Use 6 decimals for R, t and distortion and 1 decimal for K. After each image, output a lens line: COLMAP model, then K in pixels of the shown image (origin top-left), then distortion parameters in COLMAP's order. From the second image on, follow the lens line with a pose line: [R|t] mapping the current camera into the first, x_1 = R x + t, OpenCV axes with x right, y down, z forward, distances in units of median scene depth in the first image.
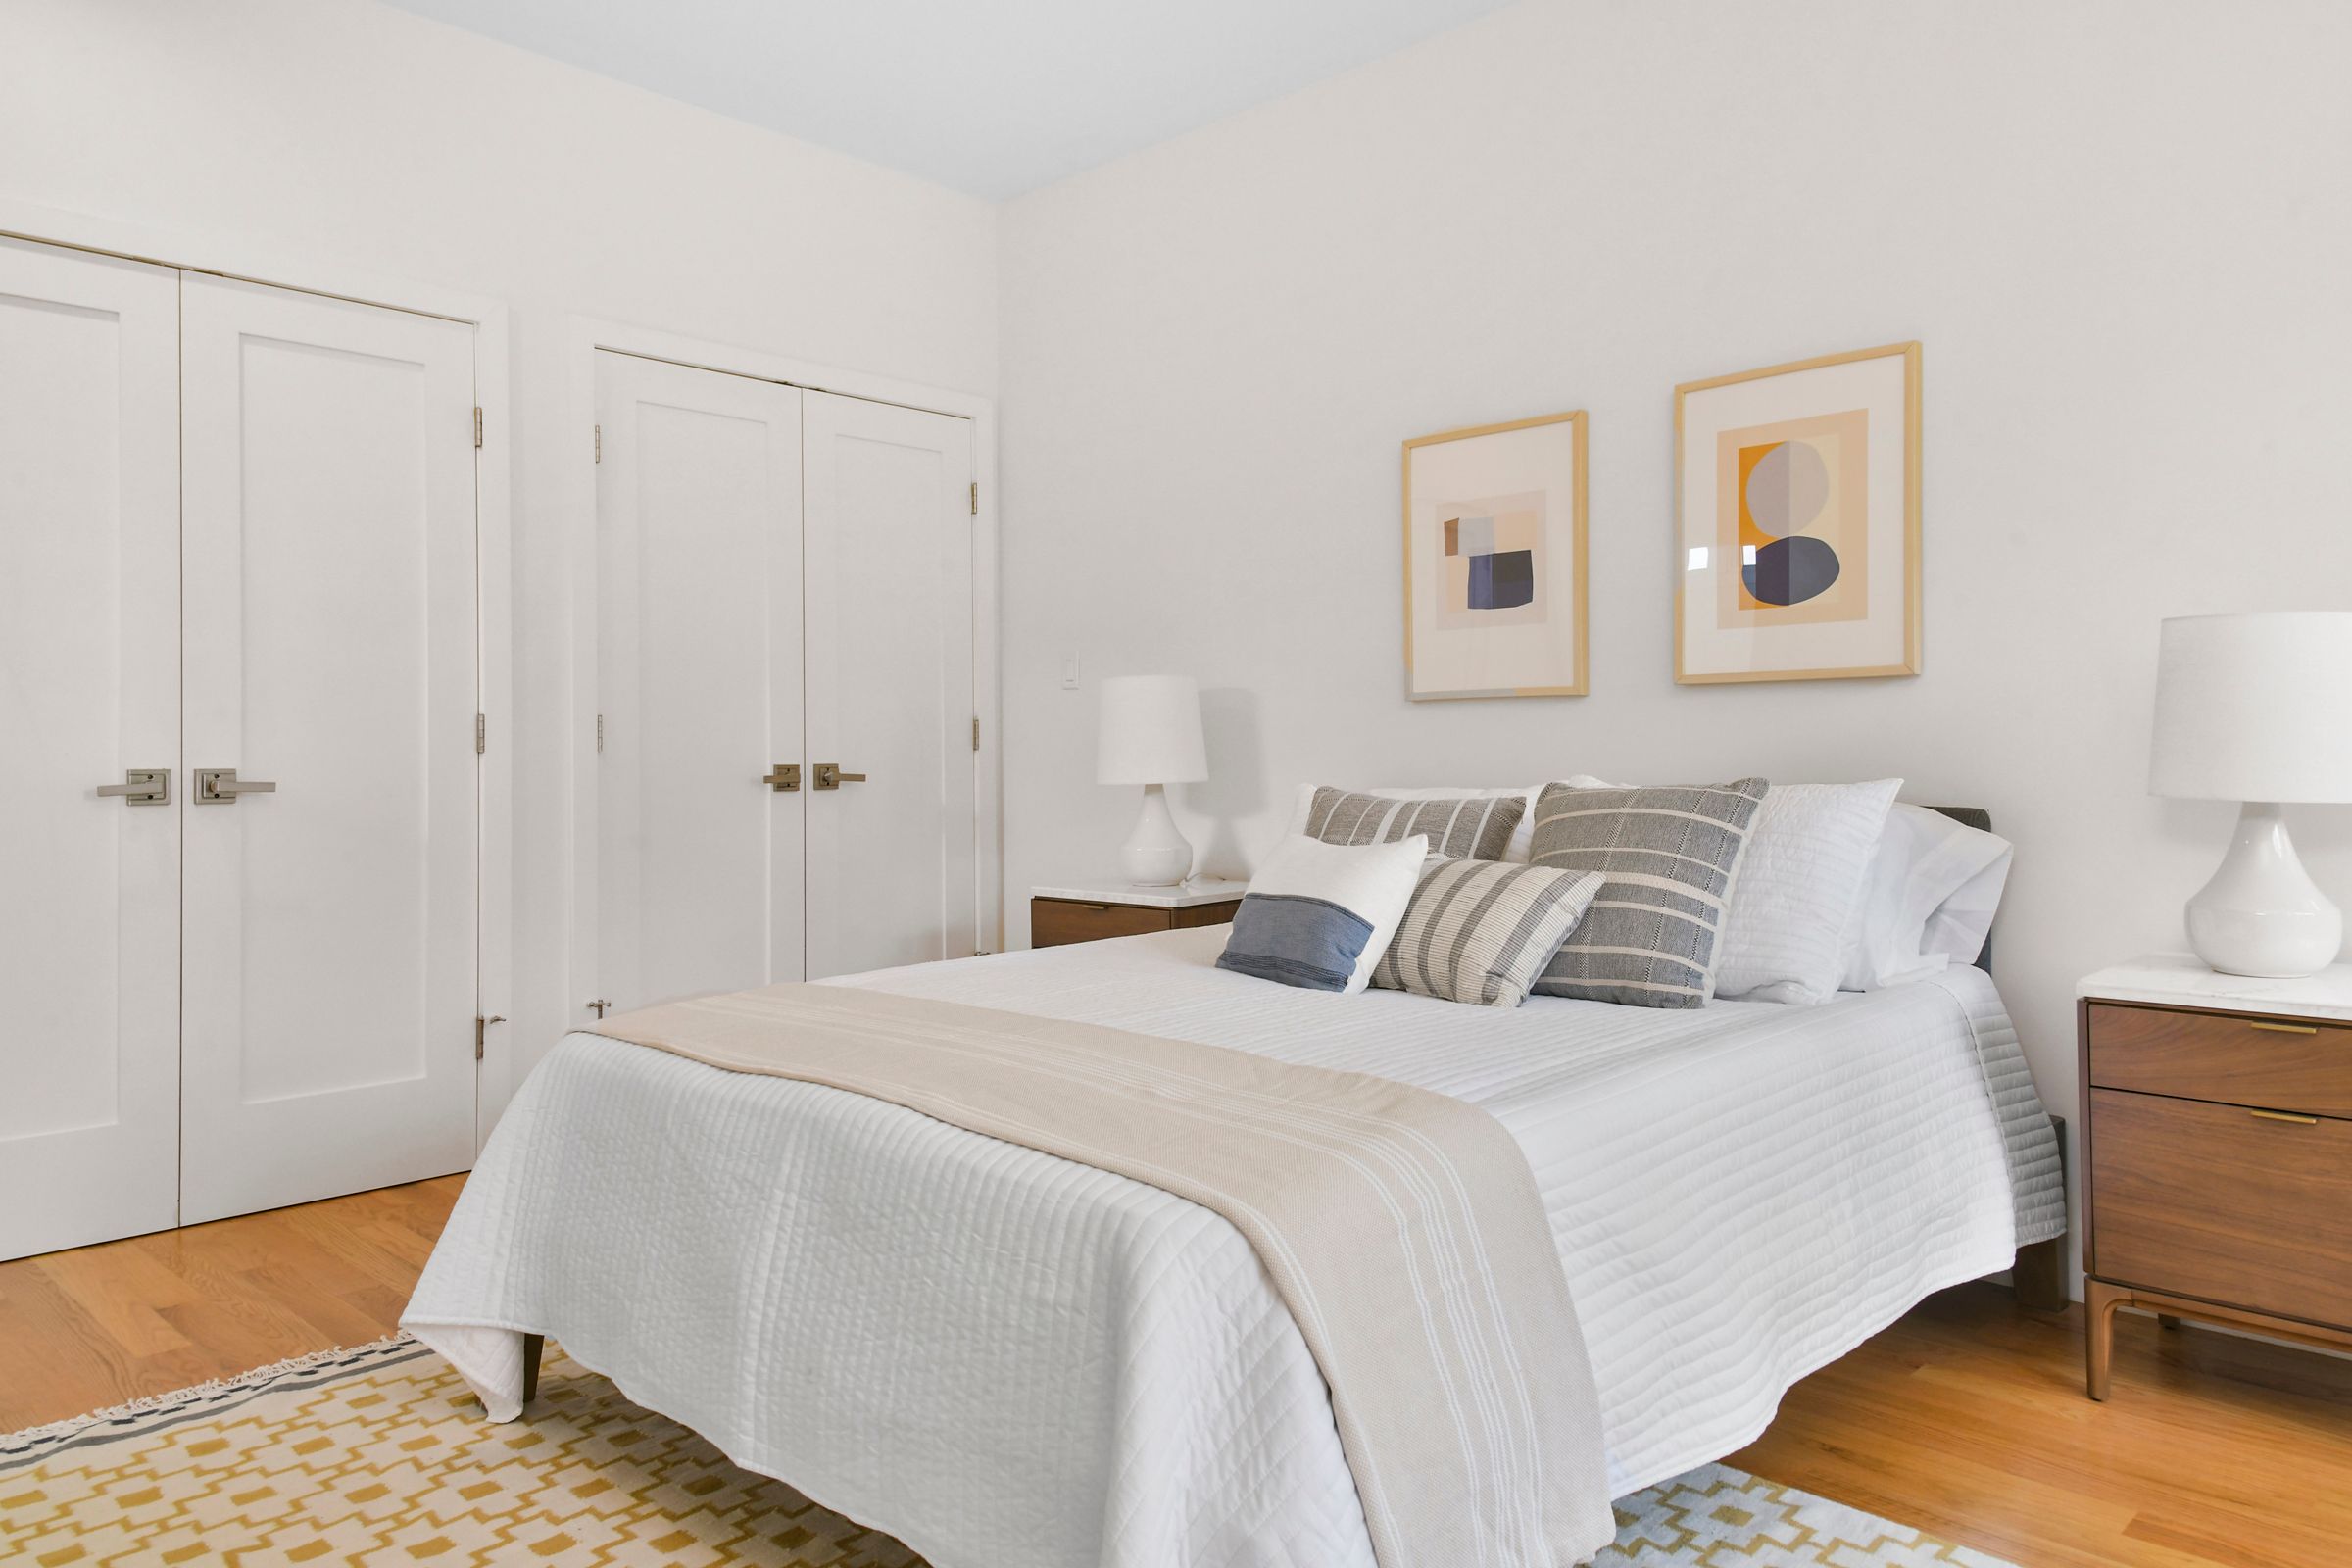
lens RADIAL K [[1576.8, 0, 1163.7], [0, 1576.8, 764.4], [0, 0, 1]] dist [-0.007045, -0.005456]
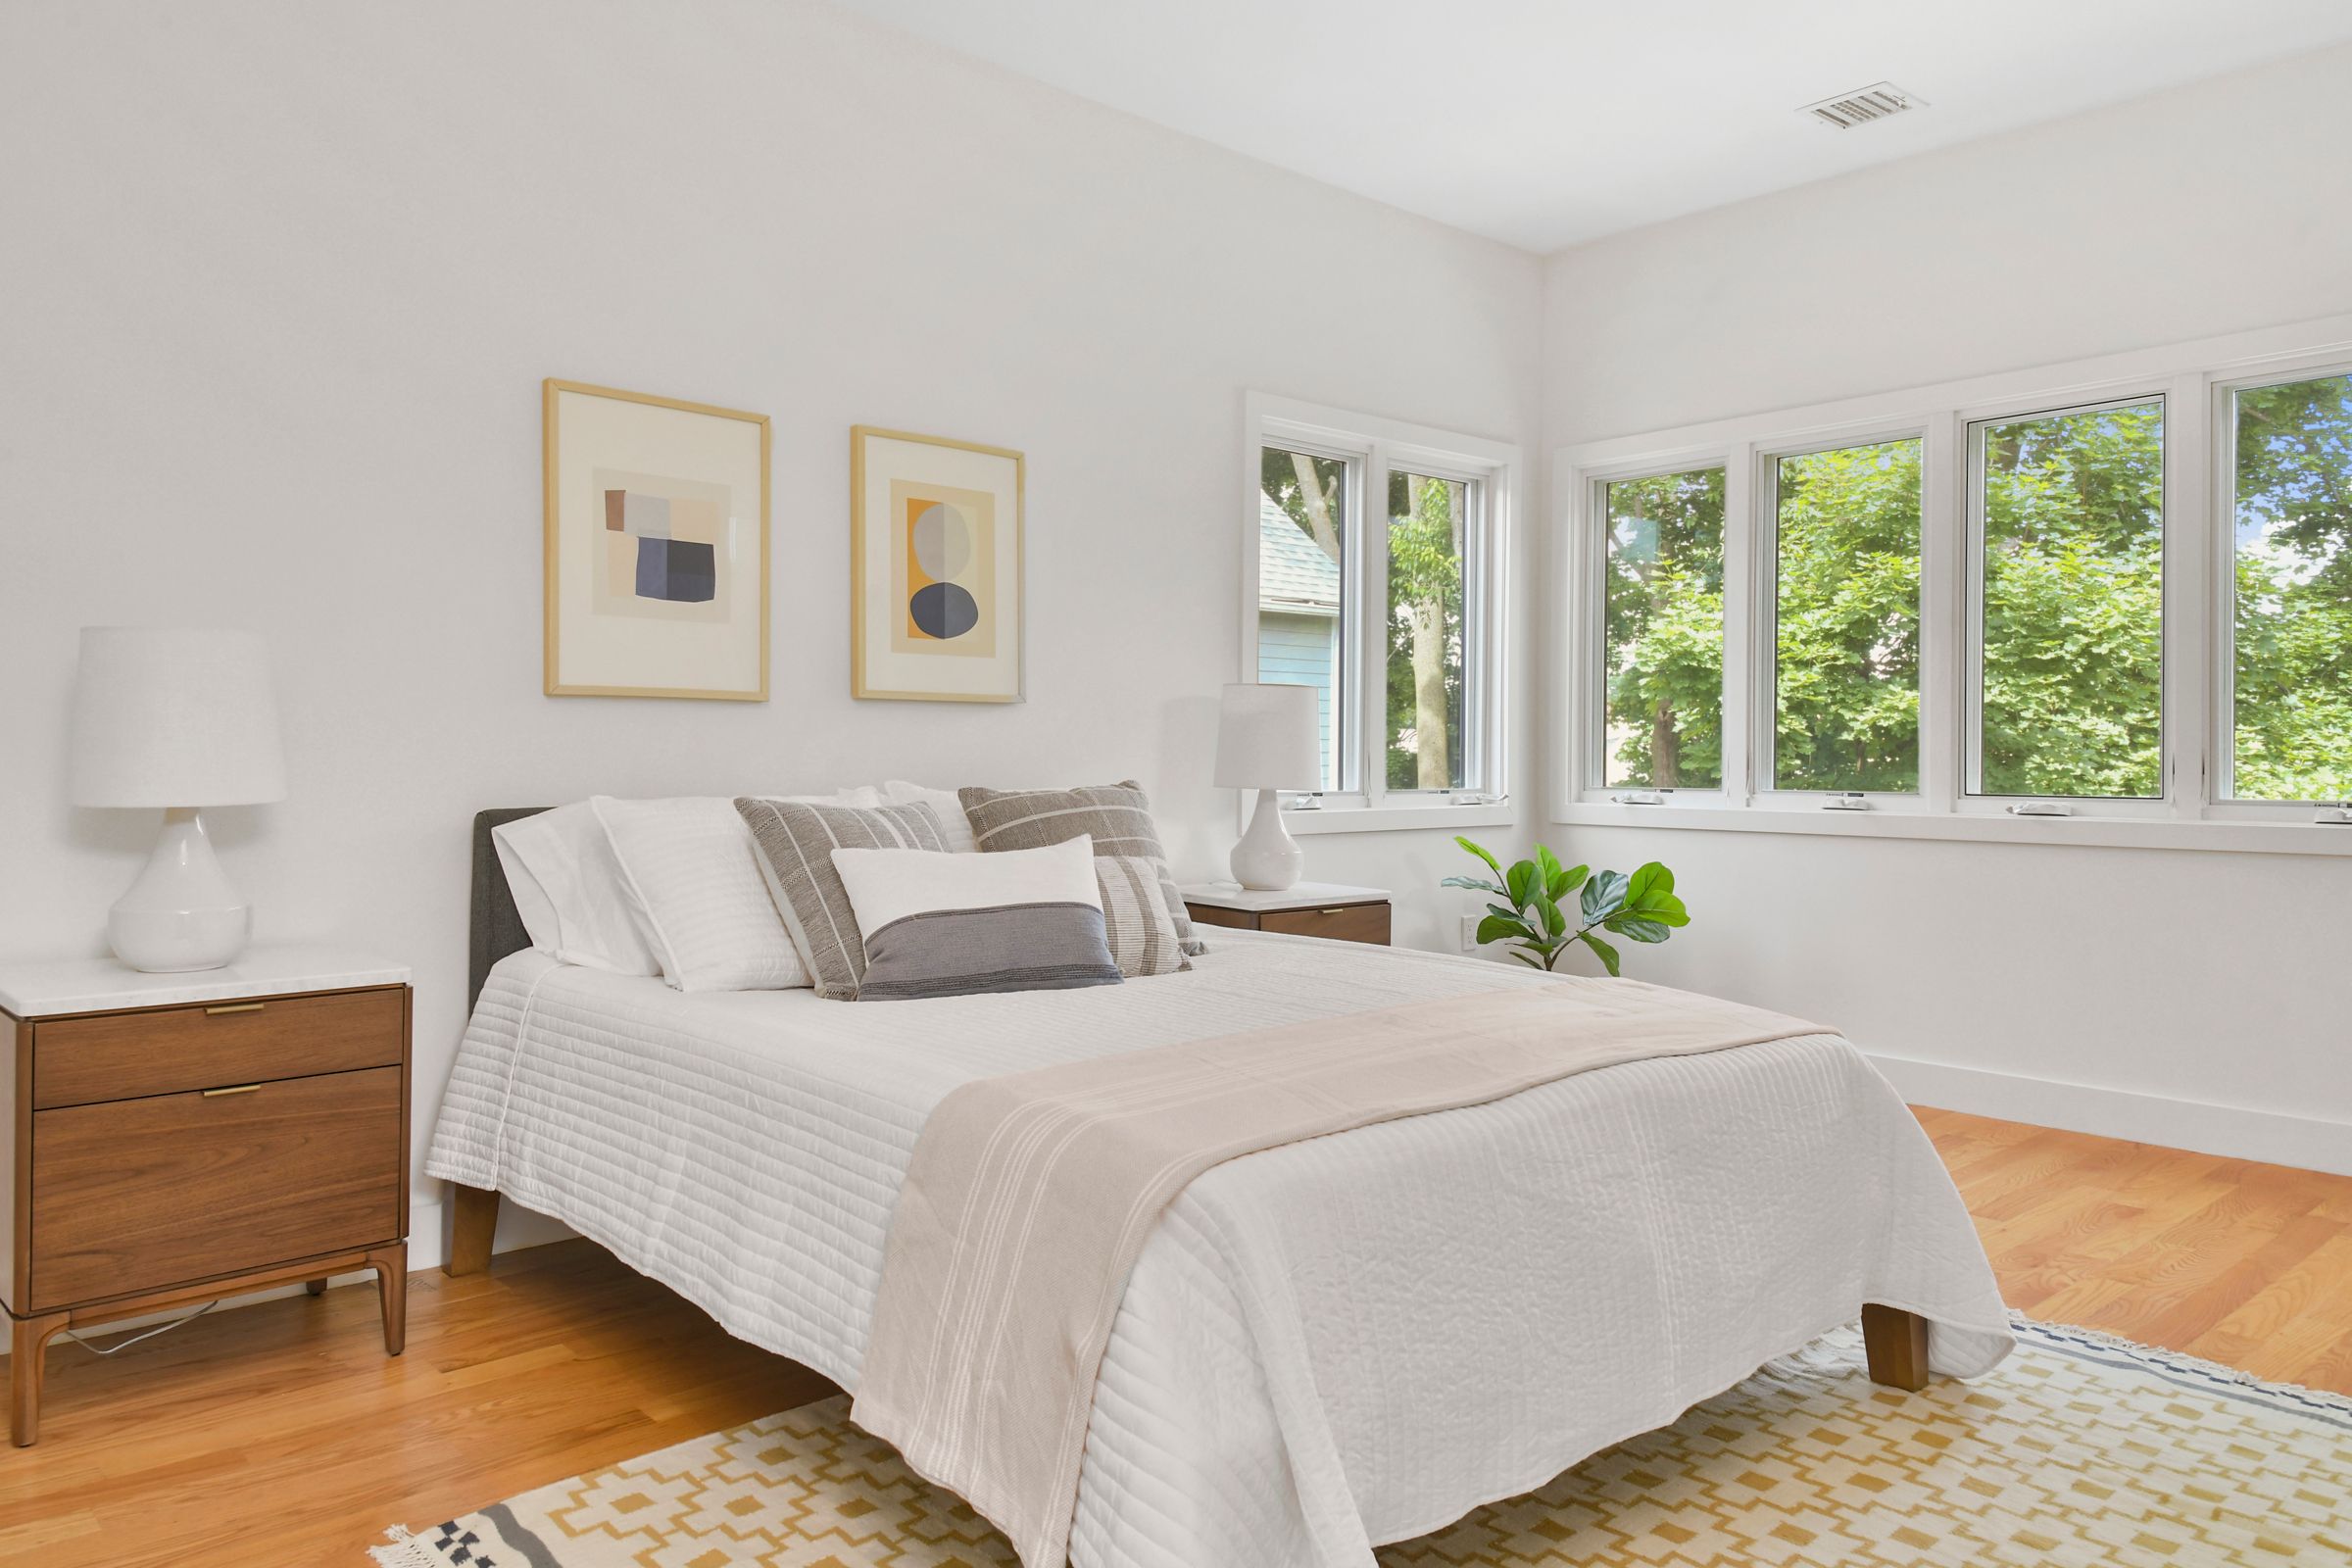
lens RADIAL K [[1576.8, 0, 1163.9], [0, 1576.8, 794.7], [0, 0, 1]] dist [-0.007045, -0.005456]
pose [[0.064229, -0.012883, 0.997852, -0.774581], [-0.007753, 0.999880, 0.013408, 0.000791], [-0.997905, -0.008597, 0.064121, 0.729042]]
